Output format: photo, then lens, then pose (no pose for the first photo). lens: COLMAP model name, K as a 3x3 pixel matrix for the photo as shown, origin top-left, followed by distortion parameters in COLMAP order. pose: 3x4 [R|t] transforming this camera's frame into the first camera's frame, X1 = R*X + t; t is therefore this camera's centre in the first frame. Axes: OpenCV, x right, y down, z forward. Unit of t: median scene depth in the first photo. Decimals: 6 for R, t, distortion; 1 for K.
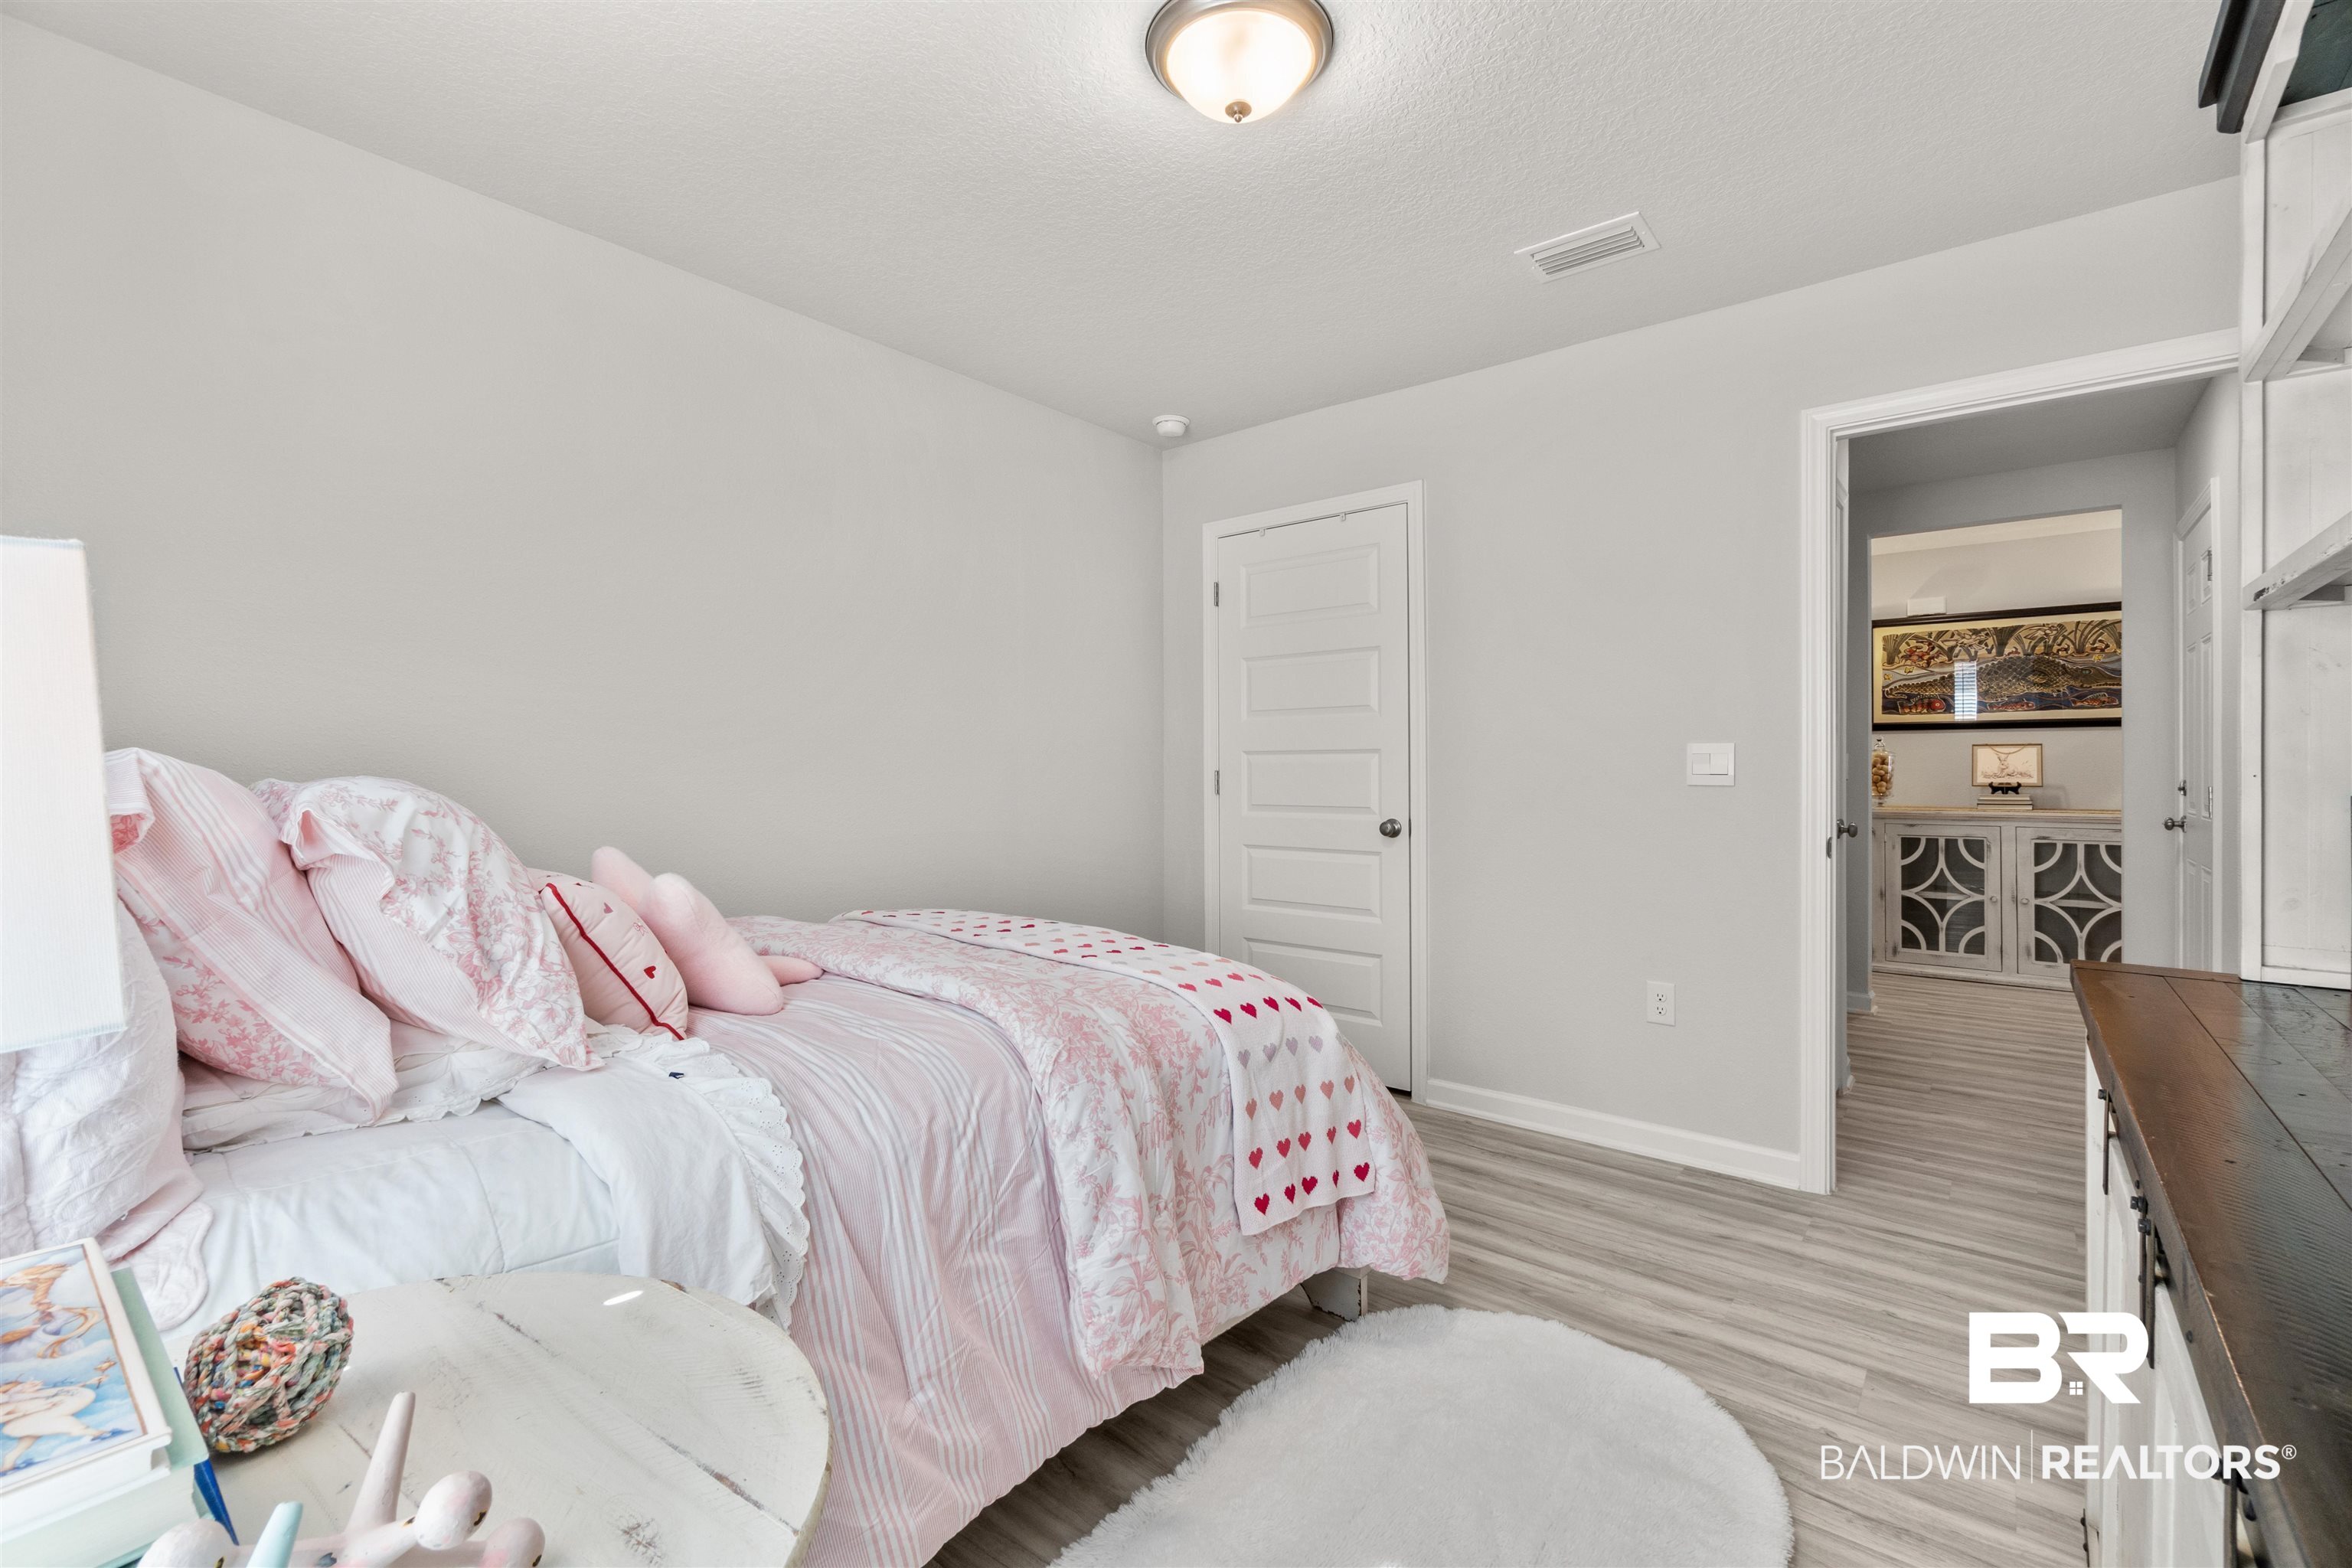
lens RADIAL K [[1025.0, 0, 1170.9], [0, 1025.0, 761.8], [0, 0, 1]] dist [0.001245, 0.000523]
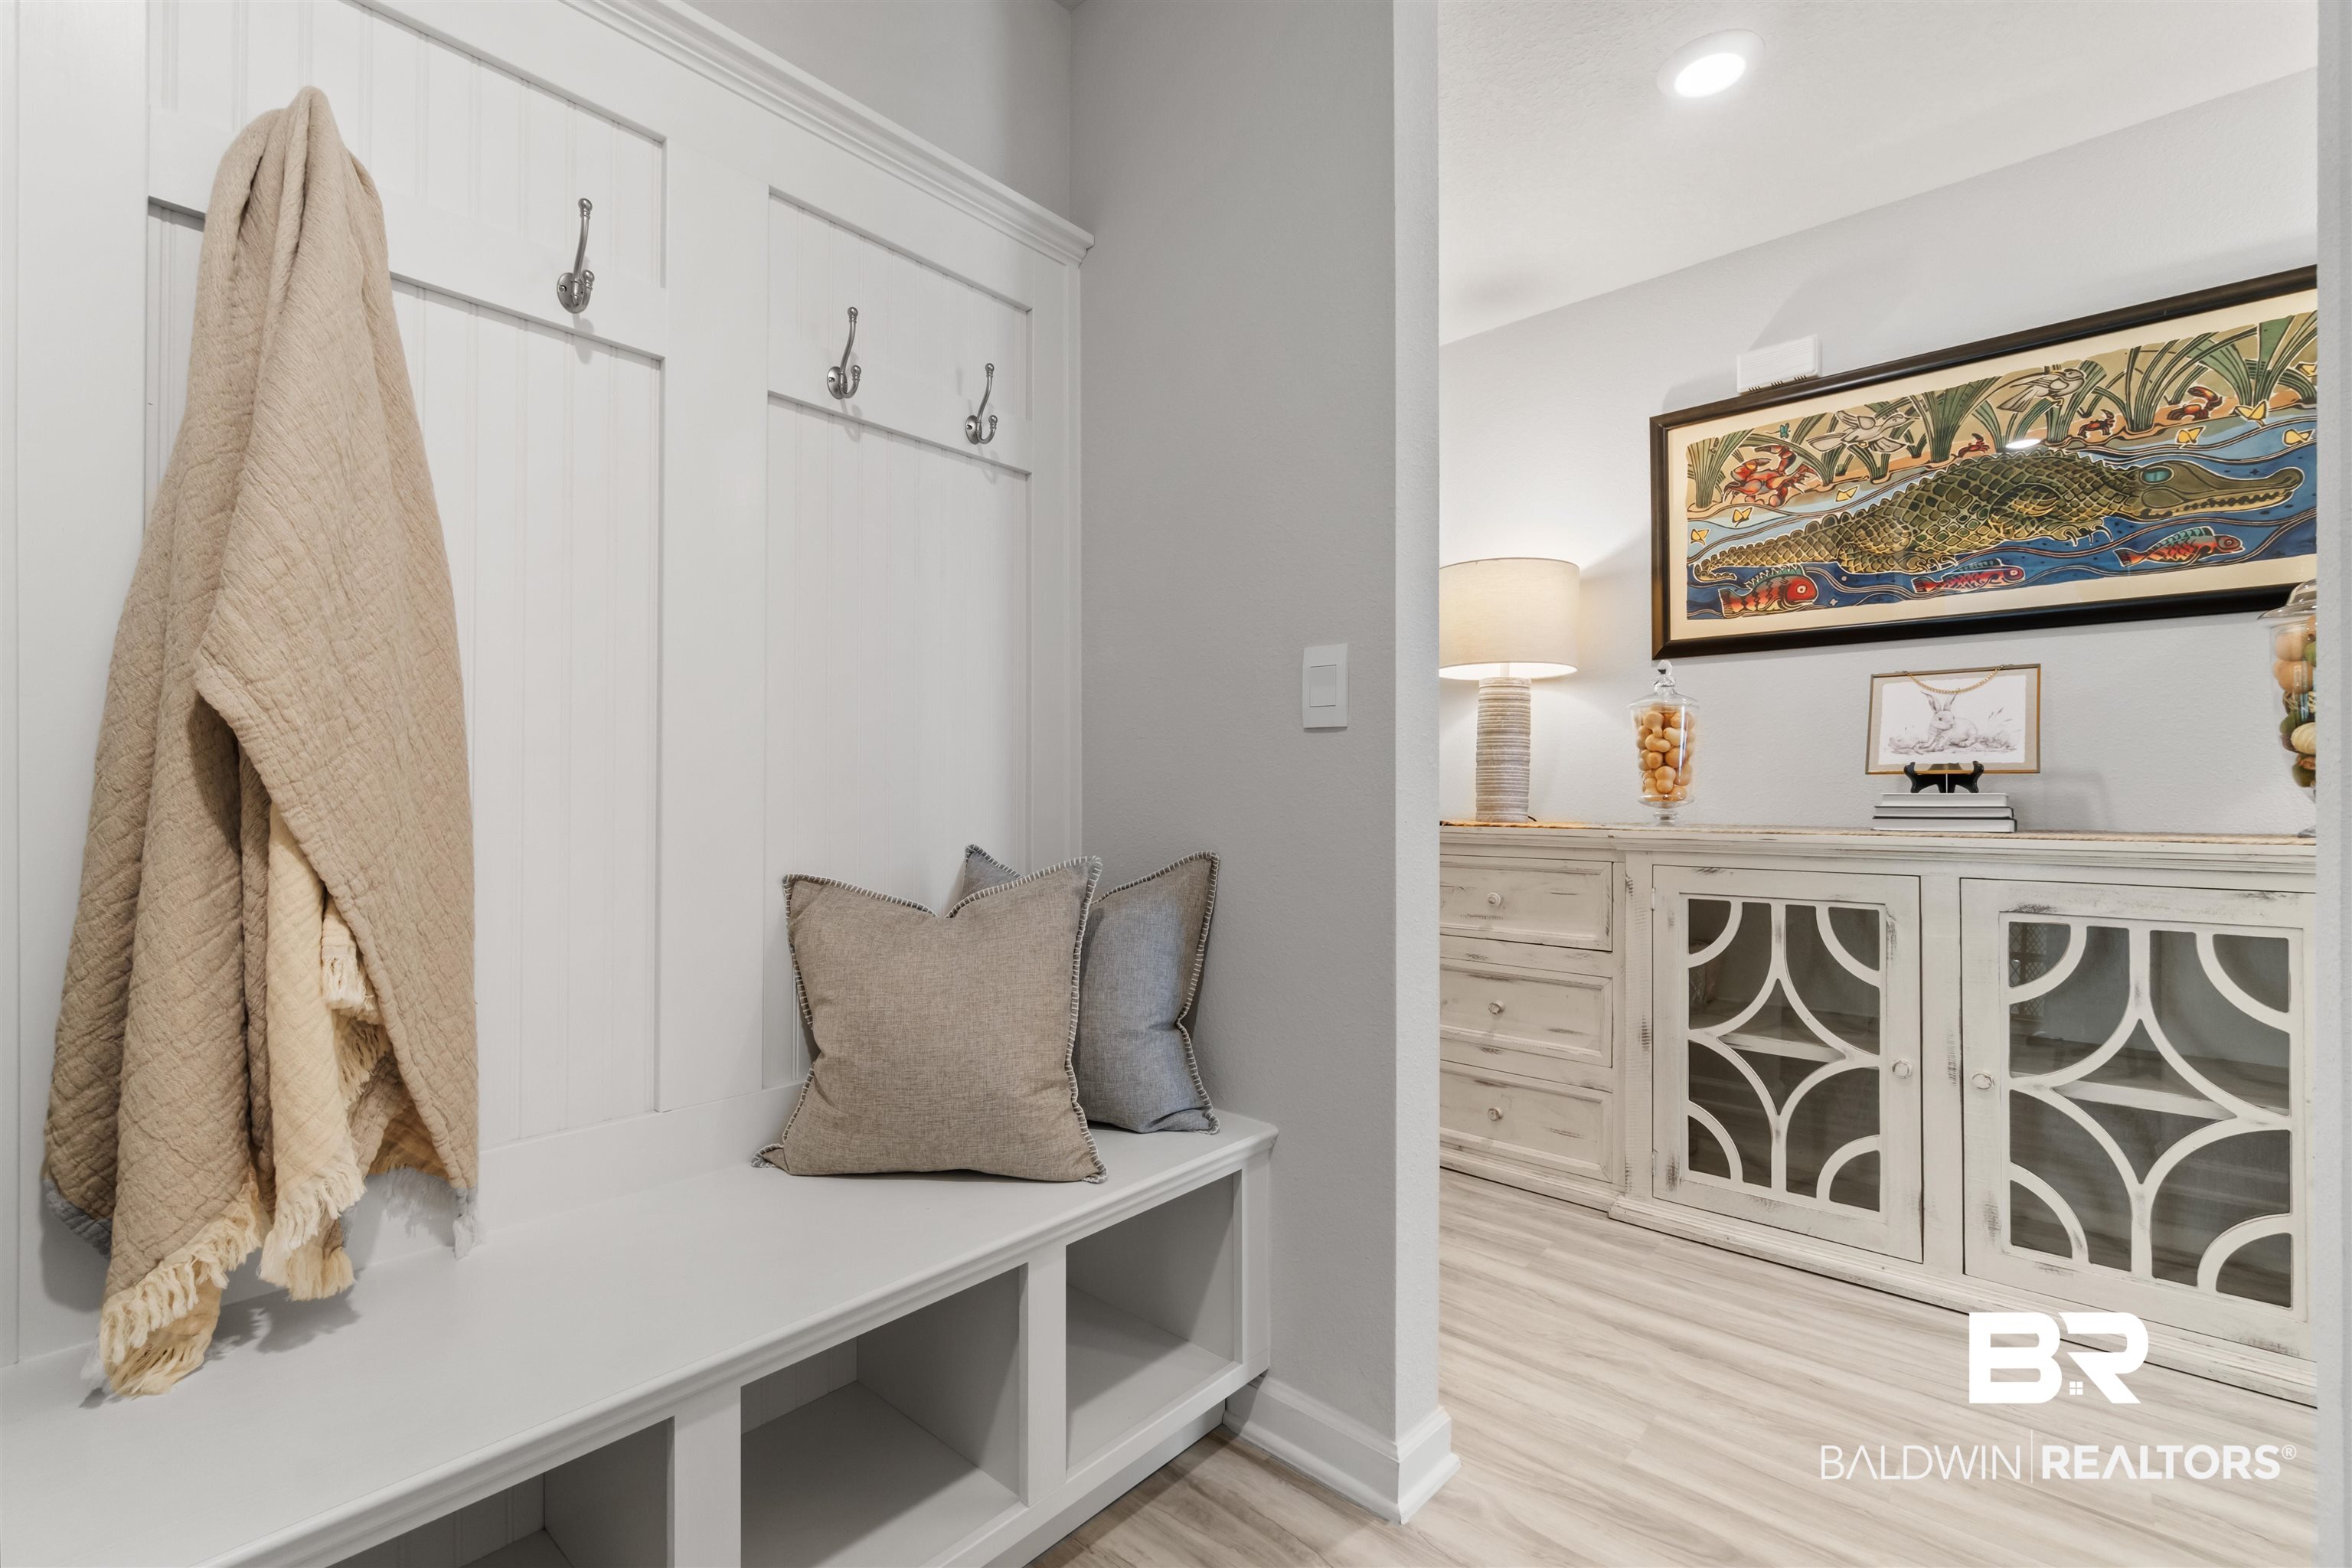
lens RADIAL K [[1014.9, 0, 1166.4], [0, 1014.9, 784.2], [0, 0, 1]] dist [-0.003458, -0.000236]
pose [[0.998731, -0.002210, -0.050315, 0.531563], [0.002305, 0.999996, 0.001843, 0.026776], [0.050311, -0.001956, 0.998732, 0.593244]]
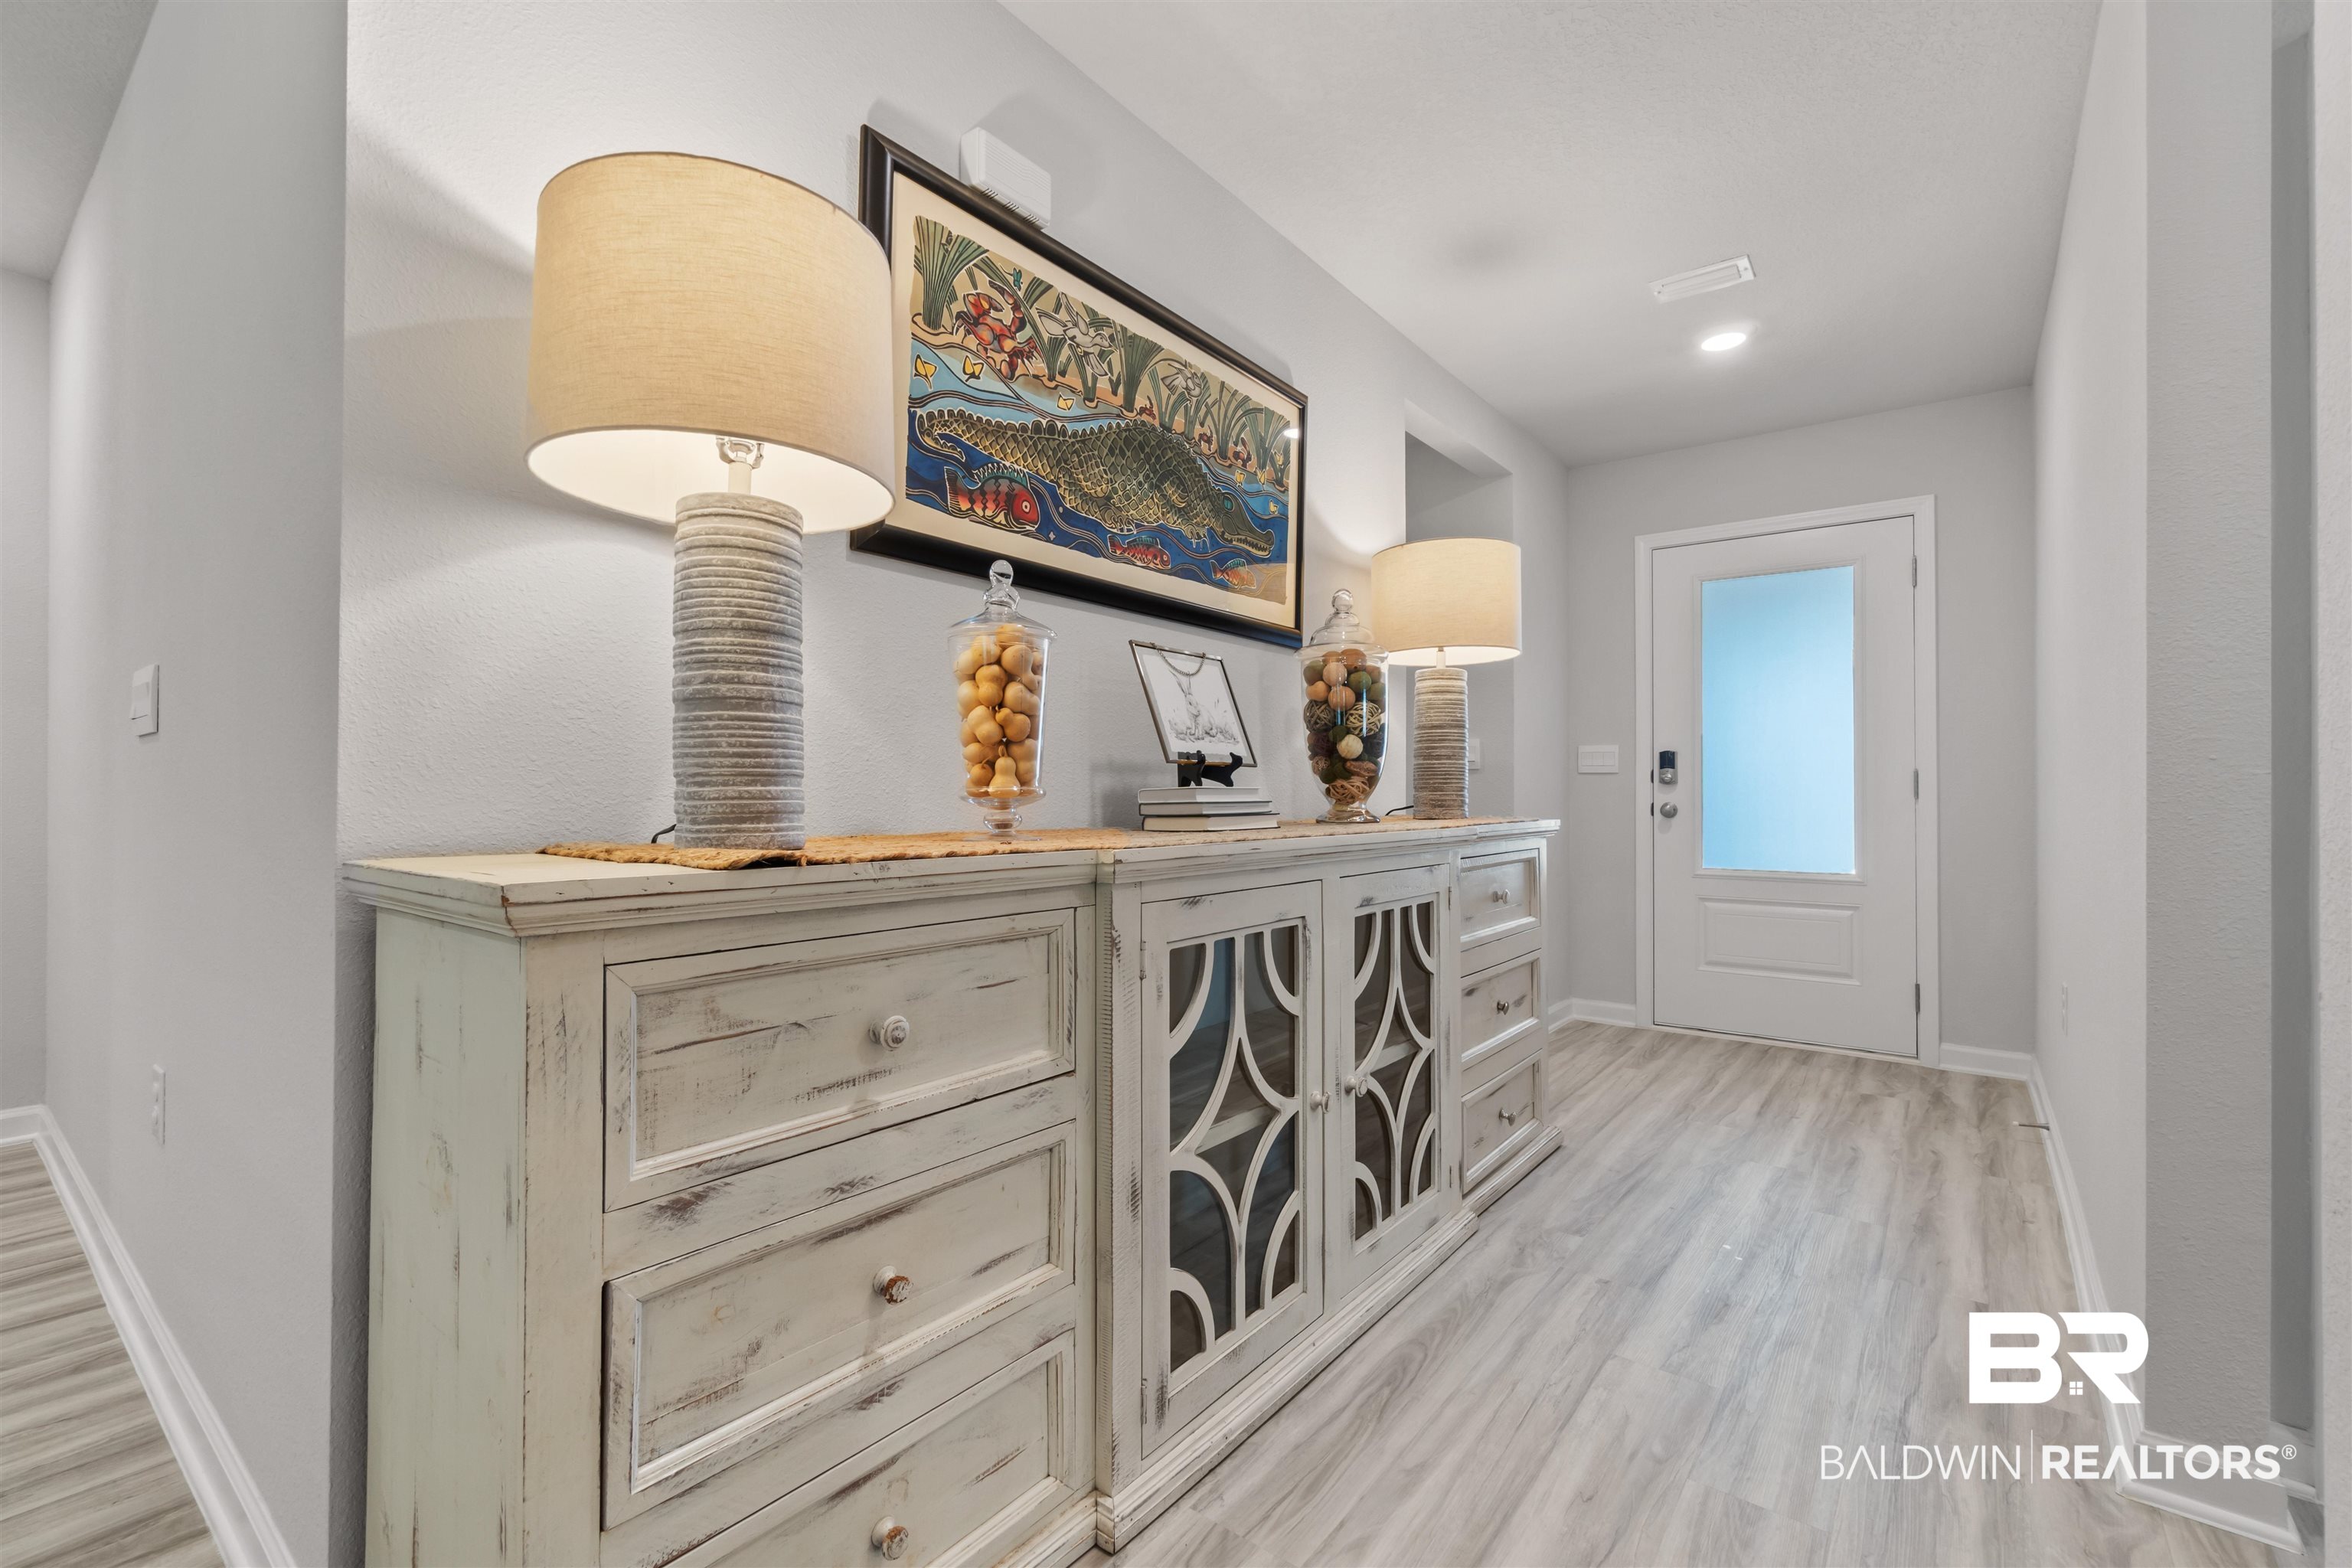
lens RADIAL K [[1014.9, 0, 1166.4], [0, 1014.9, 784.2], [0, 0, 1]] dist [-0.003458, -0.000236]
pose [[-0.020695, 0.007537, 0.999757, 0.460377], [-0.015472, 0.999849, -0.007858, 0.033873], [-0.999666, -0.015631, -0.020575, 1.020740]]
